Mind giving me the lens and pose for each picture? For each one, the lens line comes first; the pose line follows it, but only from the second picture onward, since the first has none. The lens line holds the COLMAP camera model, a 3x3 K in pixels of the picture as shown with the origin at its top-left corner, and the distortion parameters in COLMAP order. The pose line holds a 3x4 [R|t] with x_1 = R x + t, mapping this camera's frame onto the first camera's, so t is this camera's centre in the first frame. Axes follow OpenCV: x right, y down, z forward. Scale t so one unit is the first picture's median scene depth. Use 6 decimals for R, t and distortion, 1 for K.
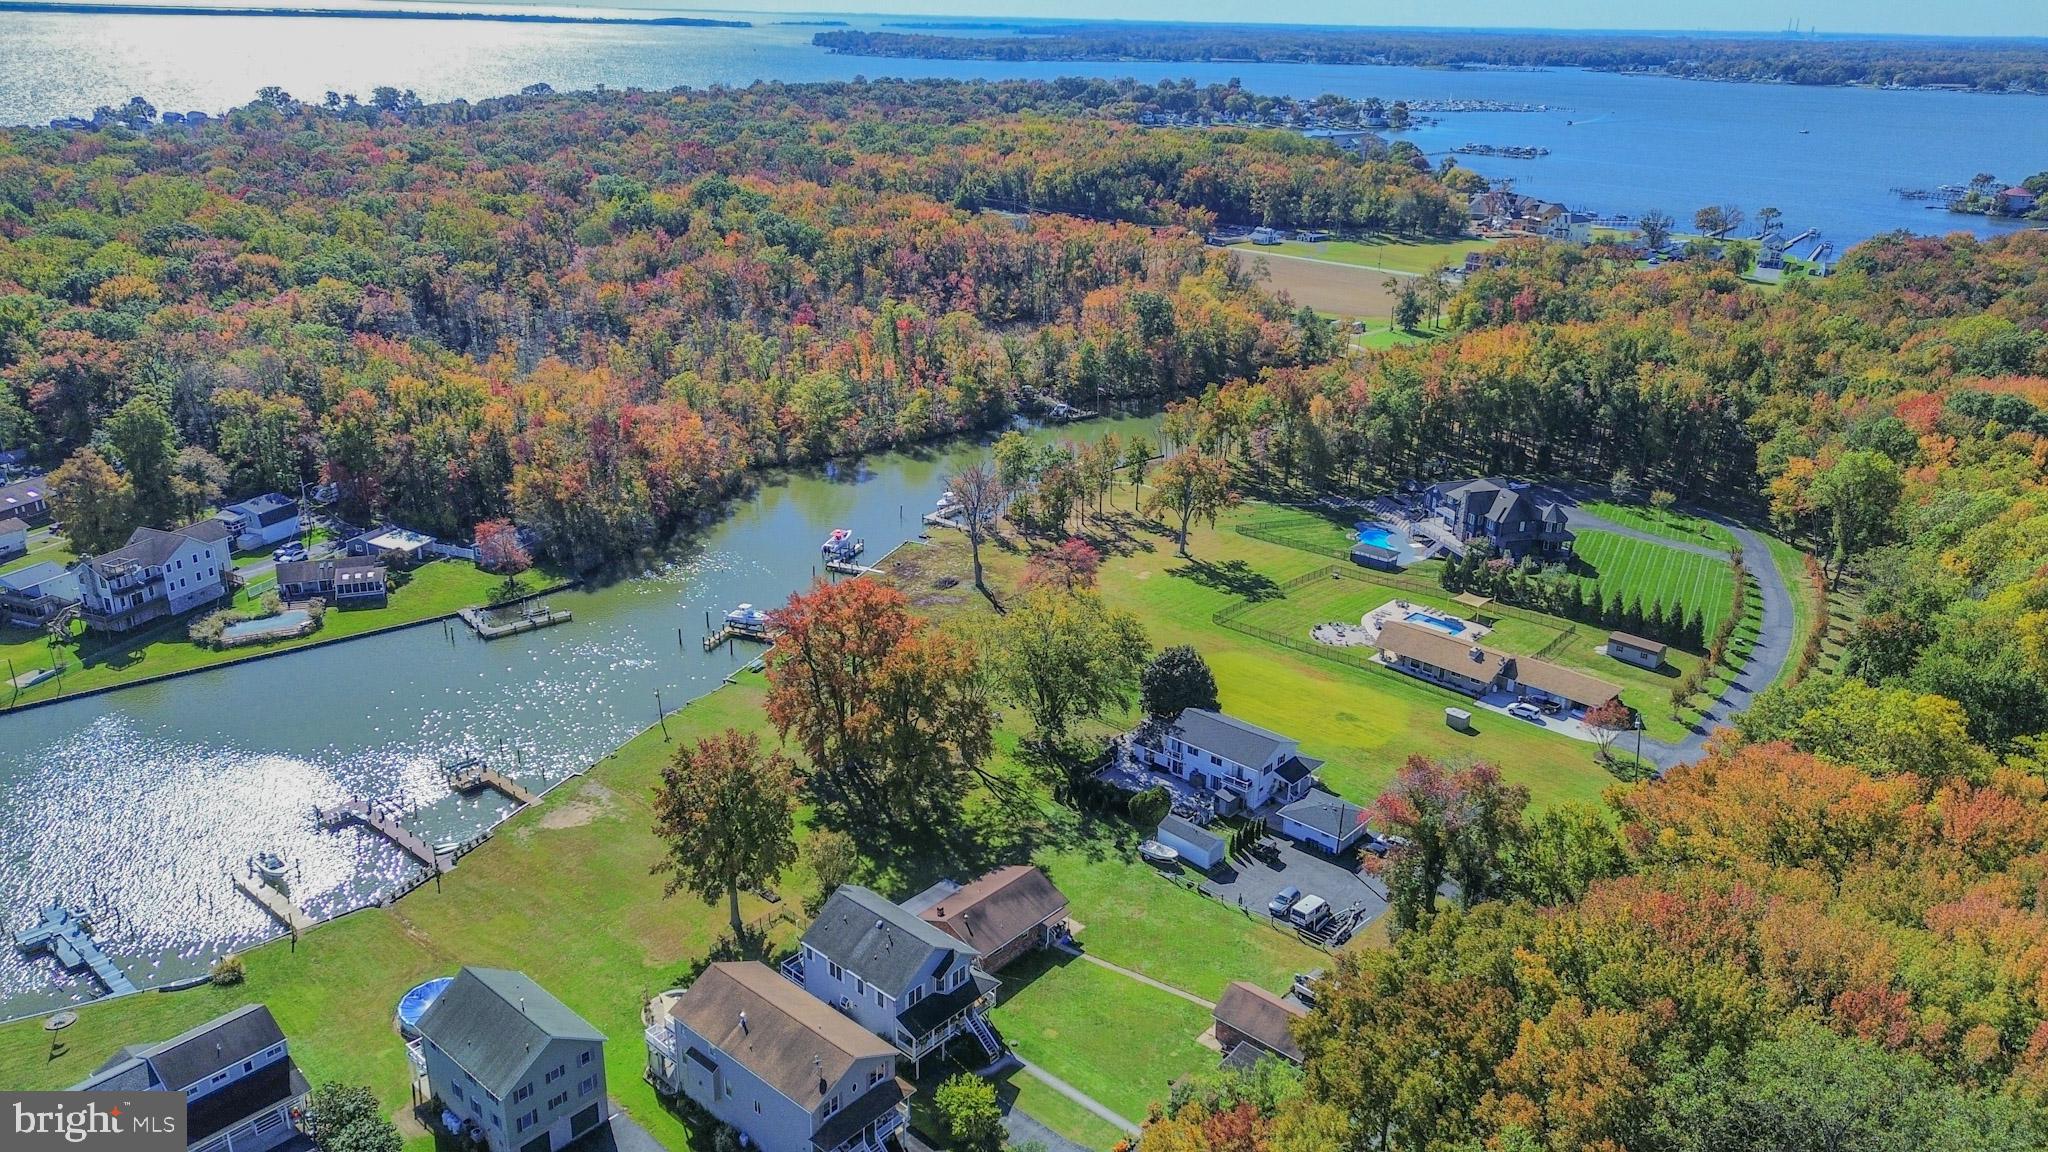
lens RADIAL K [[1450.3, 0, 1038.2], [0, 1450.3, 580.7], [0, 0, 1]] dist [0.069729, -0.064937]
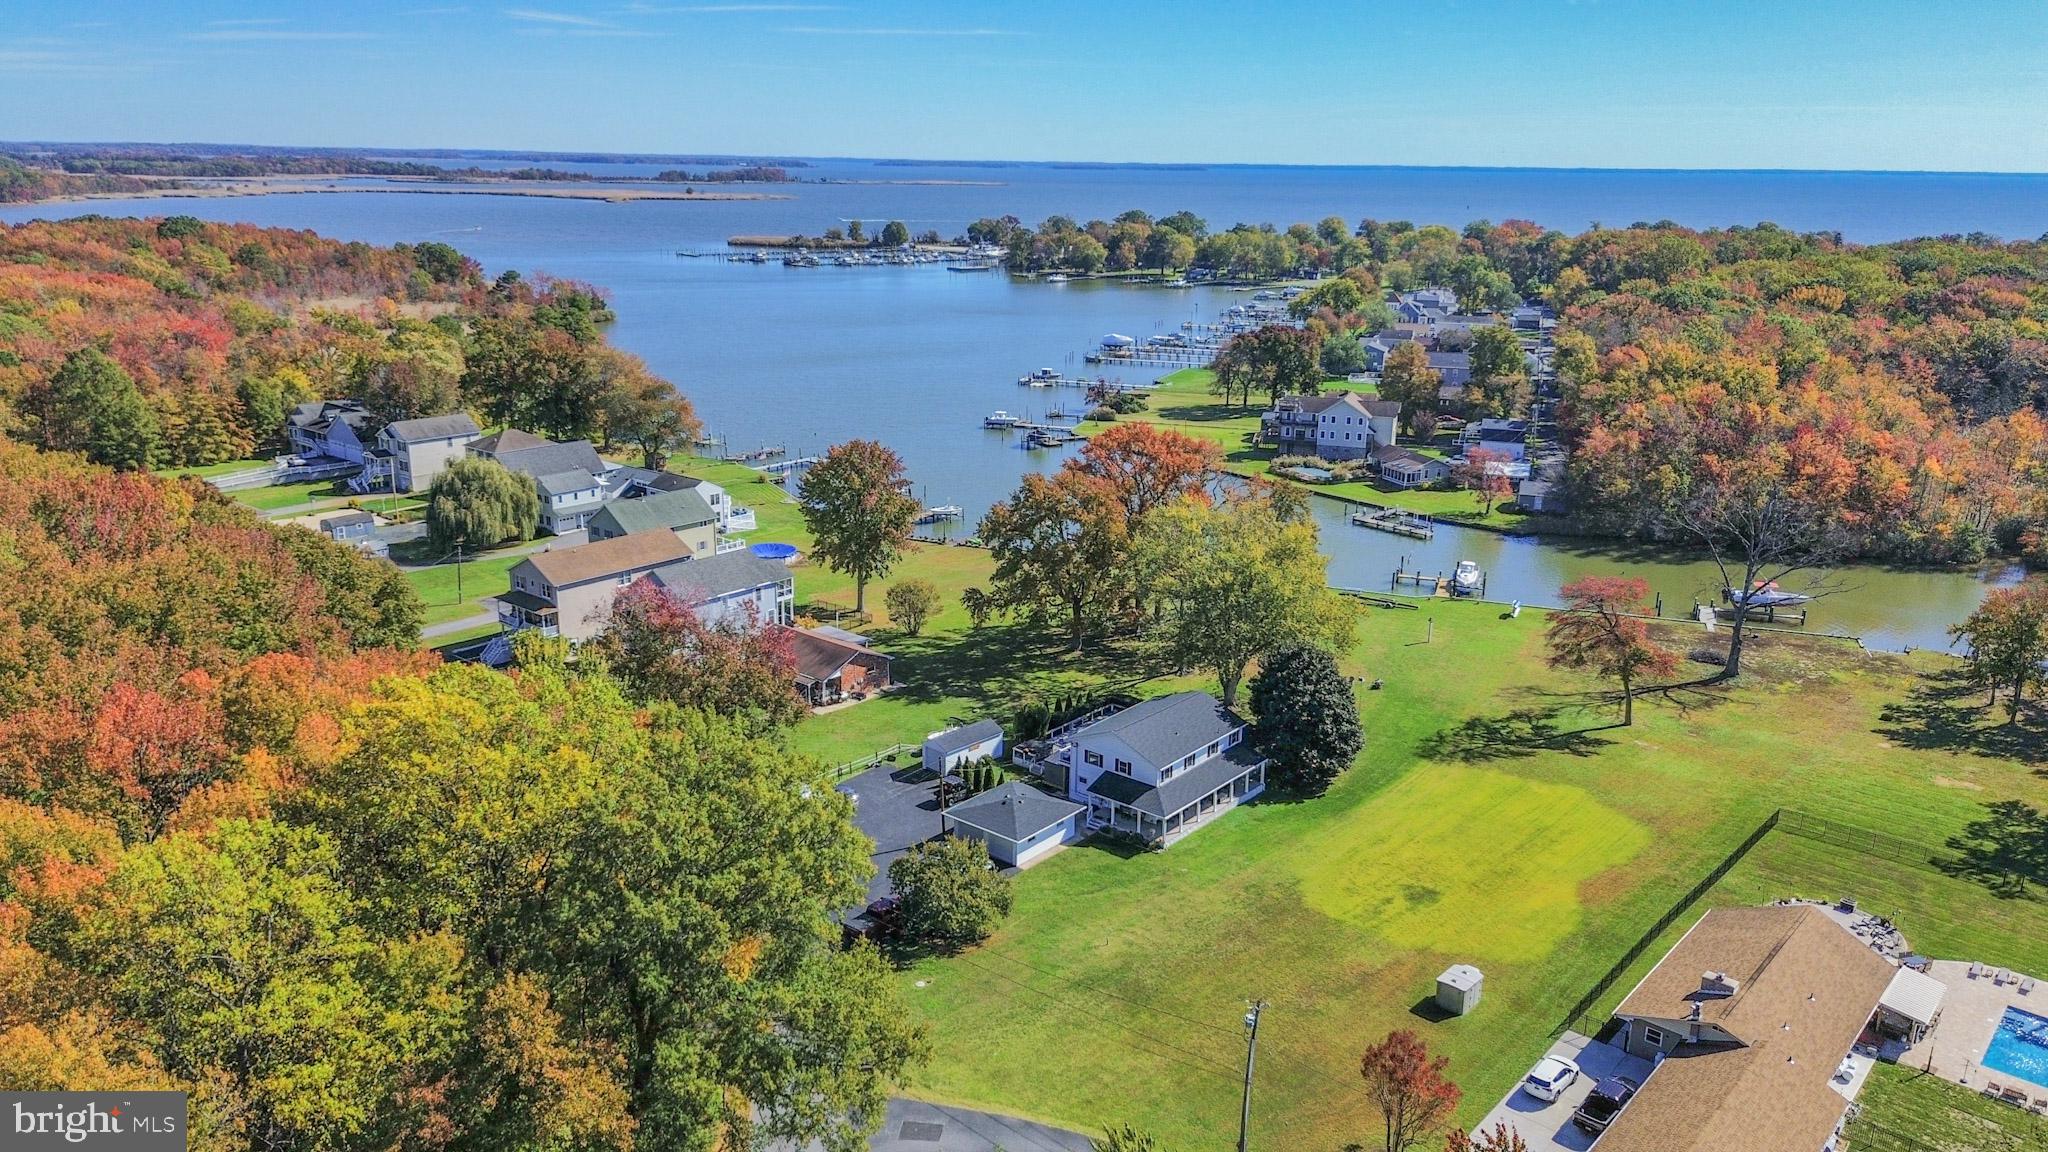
lens RADIAL K [[1450.3, 0, 1038.2], [0, 1450.3, 580.7], [0, 0, 1]] dist [0.069729, -0.064937]
pose [[0.022923, 0.254922, -0.966690, 0.549367], [-0.373829, 0.898986, 0.228203, -0.065692], [0.927214, 0.356145, 0.115905, 0.583677]]
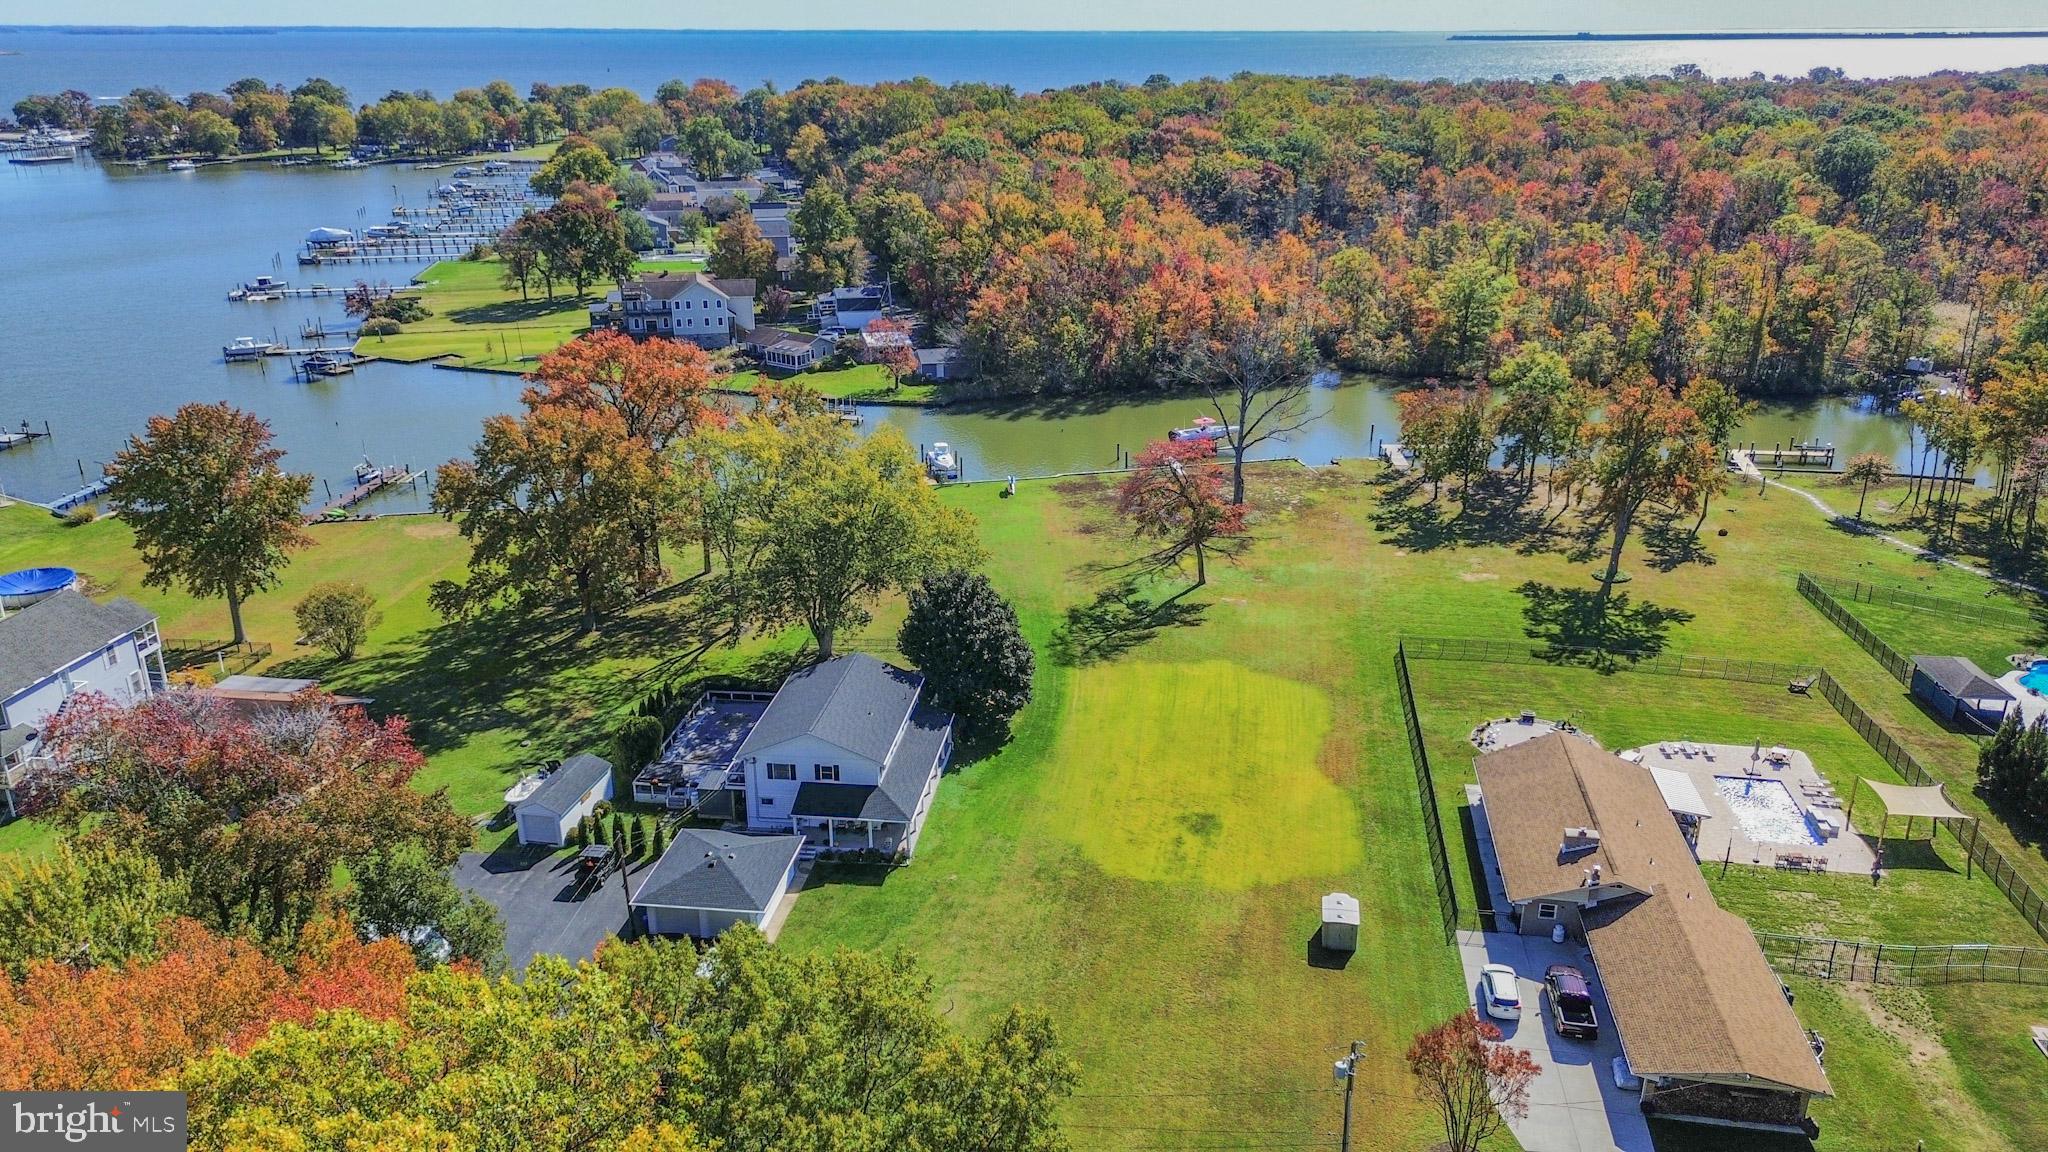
lens RADIAL K [[1443.7, 0, 1040.9], [0, 1443.7, 588.4], [0, 0, 1]] dist [0.088544, -0.107951]
pose [[0.555954, 0.275876, -0.784097, 0.420365], [-0.287865, 0.948843, 0.129733, -0.023520], [0.779775, 0.153589, 0.606928, 0.496192]]
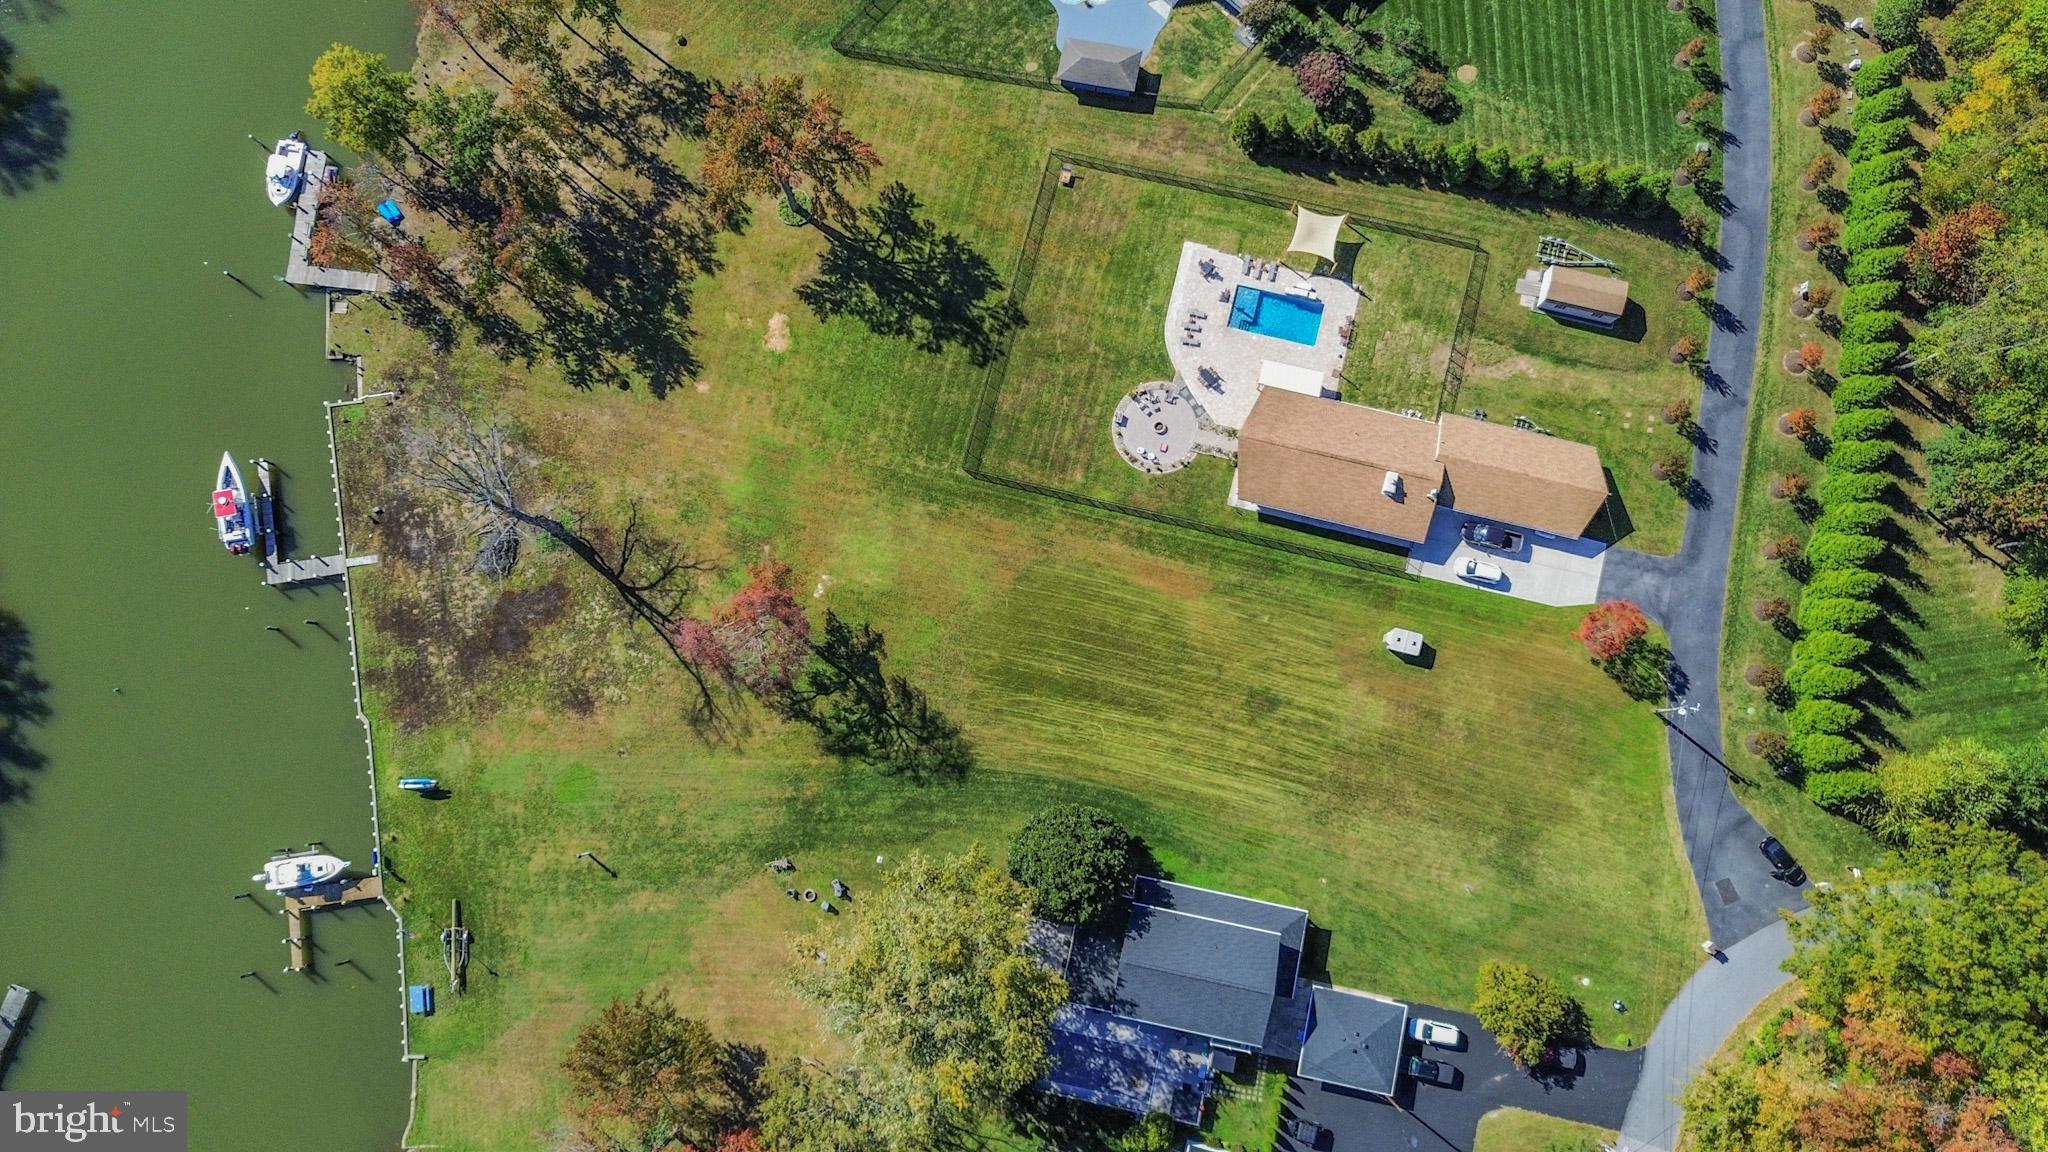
lens RADIAL K [[1439.0, 0, 1039.3], [0, 1439.0, 580.5], [0, 0, 1]] dist [0.072737, -0.064607]
pose [[0.873323, -0.486663, 0.021586, 0.101060], [0.210554, 0.417059, 0.884154, -0.440136], [-0.439288, -0.767608, 0.466696, 0.589705]]
